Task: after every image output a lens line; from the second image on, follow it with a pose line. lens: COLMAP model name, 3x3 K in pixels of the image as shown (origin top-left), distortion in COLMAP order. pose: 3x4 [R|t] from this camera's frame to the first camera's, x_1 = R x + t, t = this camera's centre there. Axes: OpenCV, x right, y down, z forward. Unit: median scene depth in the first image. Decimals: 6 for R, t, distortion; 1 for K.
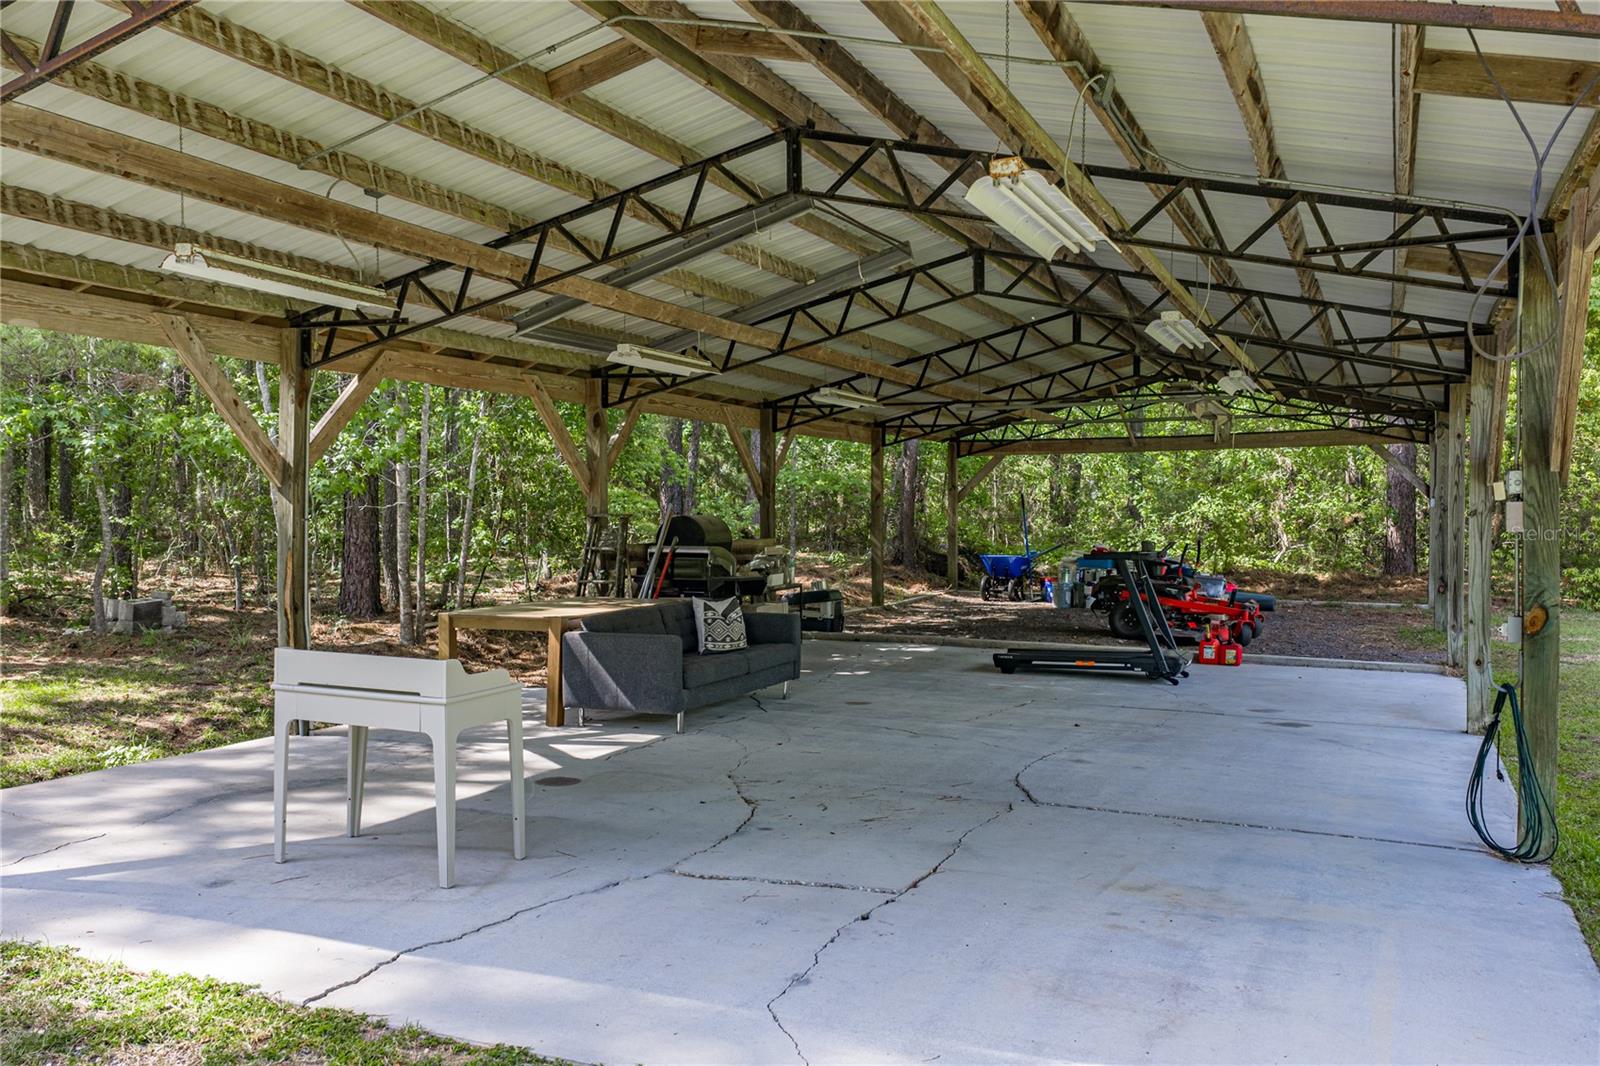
lens RADIAL K [[1328.2, 0, 807.3], [0, 1328.2, 537.8], [0, 0, 1]] dist [0.026596, -0.000650]
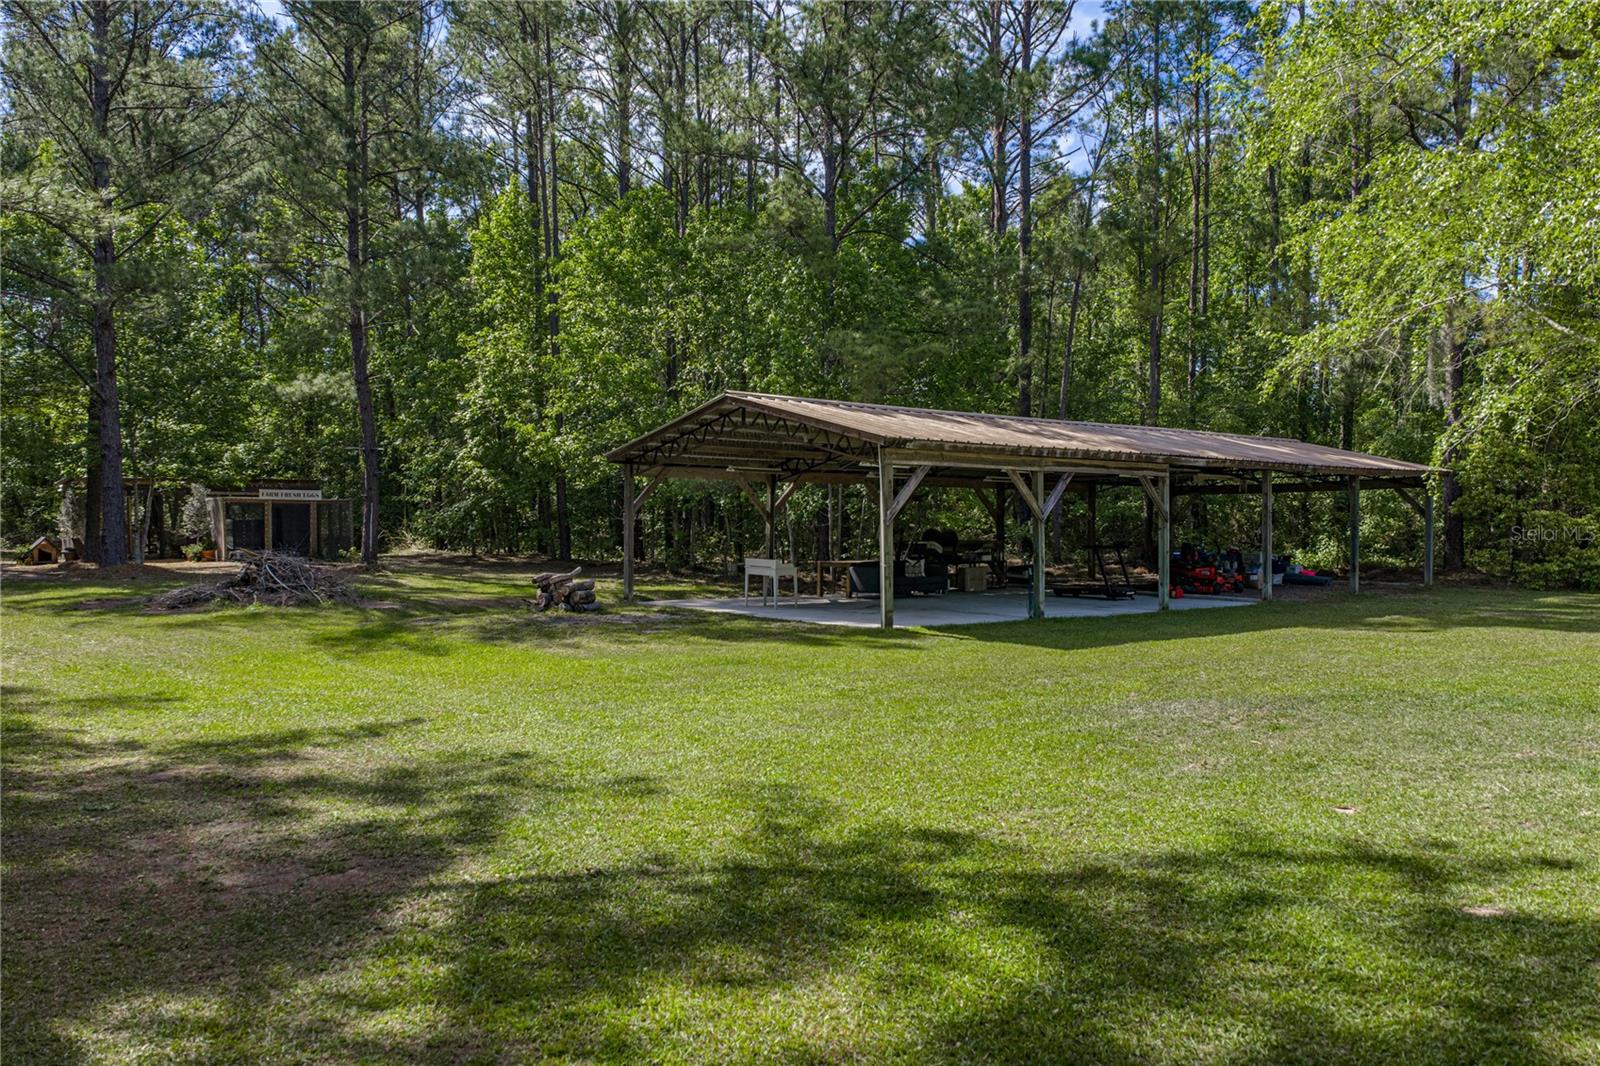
lens RADIAL K [[1328.2, 0, 807.3], [0, 1328.2, 537.8], [0, 0, 1]] dist [0.026596, -0.000650]
pose [[0.898825, 0.005671, -0.438271, 0.952741], [-0.010590, 0.999905, -0.008779, 0.028086], [0.438180, 0.012532, 0.898800, -1.597262]]
